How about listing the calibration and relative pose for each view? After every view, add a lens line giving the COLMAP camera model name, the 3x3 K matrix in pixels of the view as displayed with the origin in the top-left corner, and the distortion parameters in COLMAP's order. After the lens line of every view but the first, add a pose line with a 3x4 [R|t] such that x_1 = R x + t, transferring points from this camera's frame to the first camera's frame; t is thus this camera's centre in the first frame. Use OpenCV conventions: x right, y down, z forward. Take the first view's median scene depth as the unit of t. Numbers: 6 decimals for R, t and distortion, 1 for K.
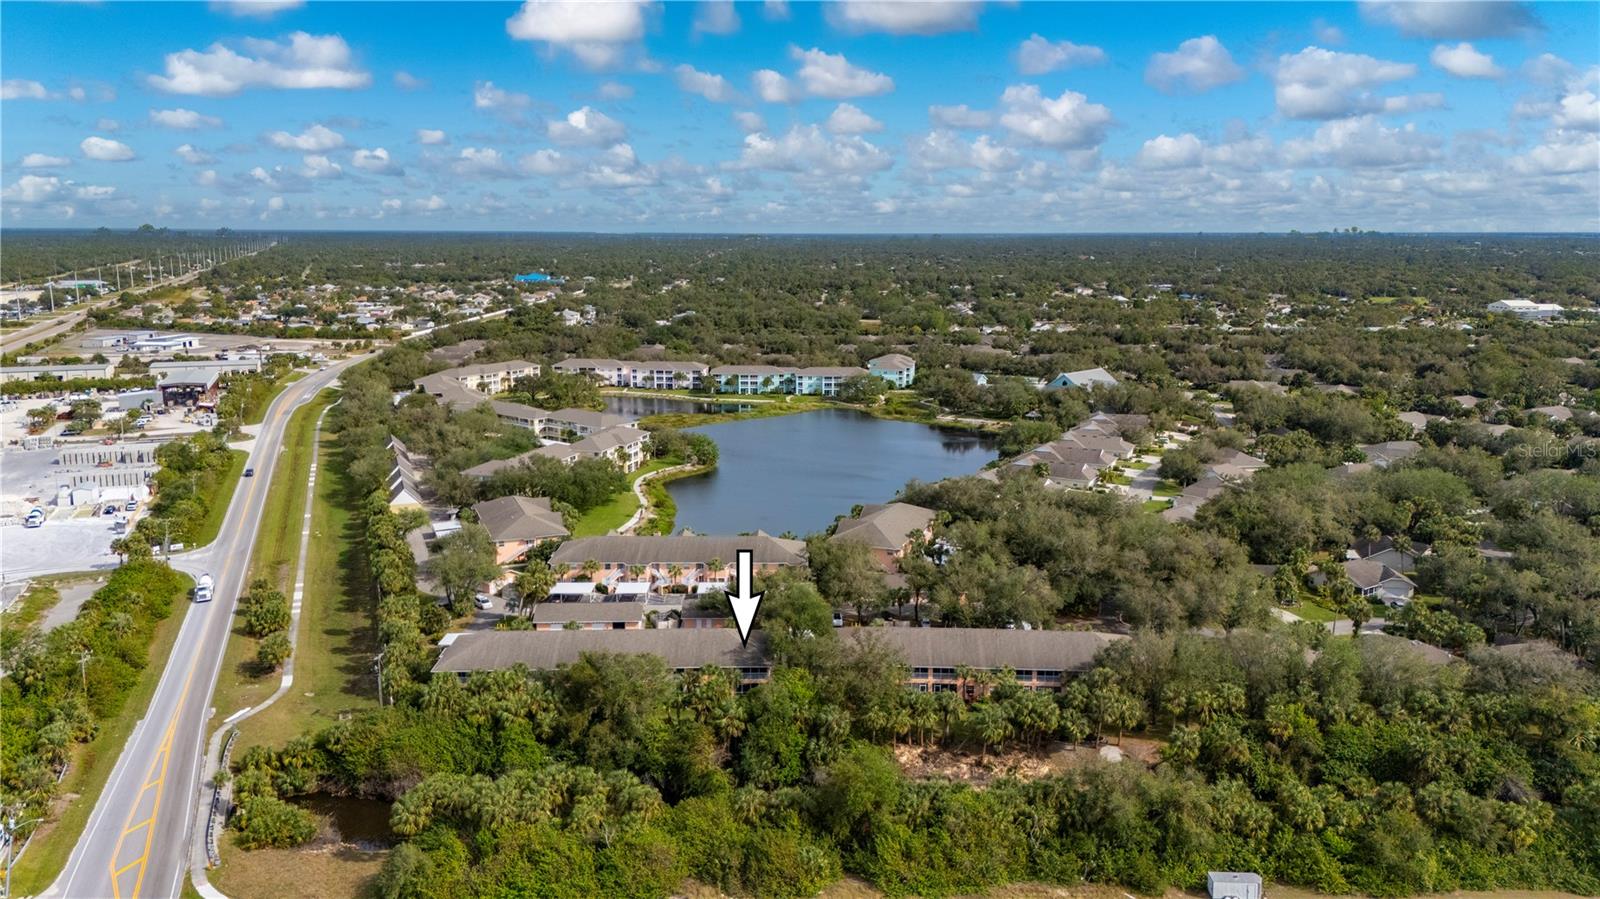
lens RADIAL K [[1163.2, 0, 800.0], [0, 1163.2, 449.5], [0, 0, 1]] dist [0.064823, -0.052946]
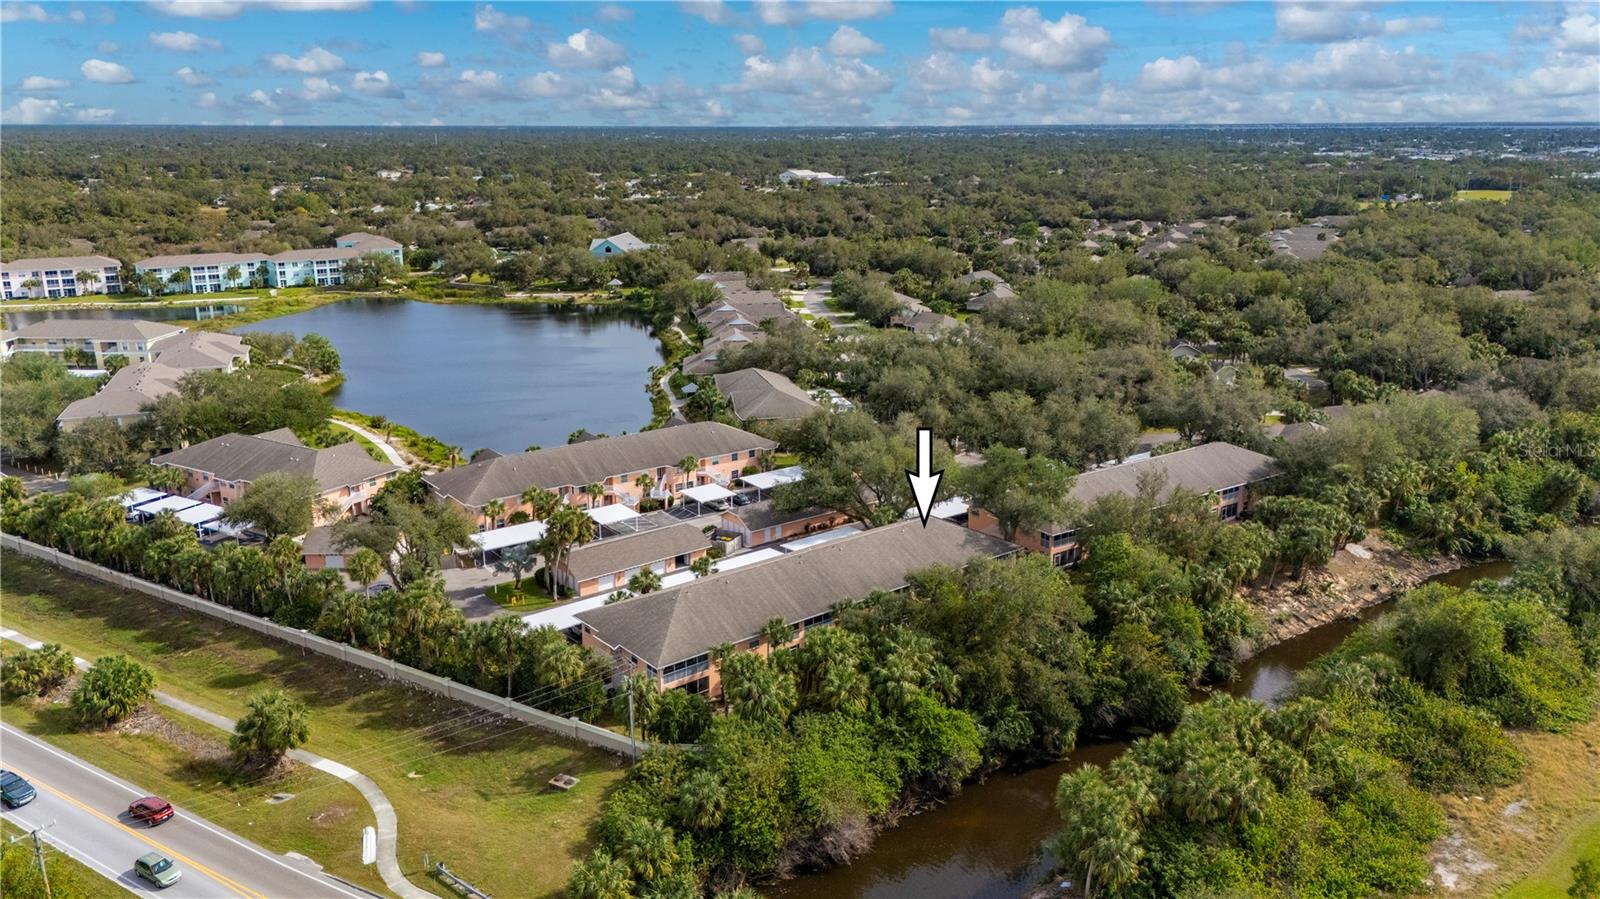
lens RADIAL K [[1163.2, 0, 800.0], [0, 1163.2, 449.5], [0, 0, 1]] dist [0.064823, -0.052946]
pose [[0.640910, -0.197499, 0.741774, -0.395924], [0.106745, 0.979876, 0.168664, -0.035582], [-0.760158, -0.028918, 0.649094, 0.193821]]
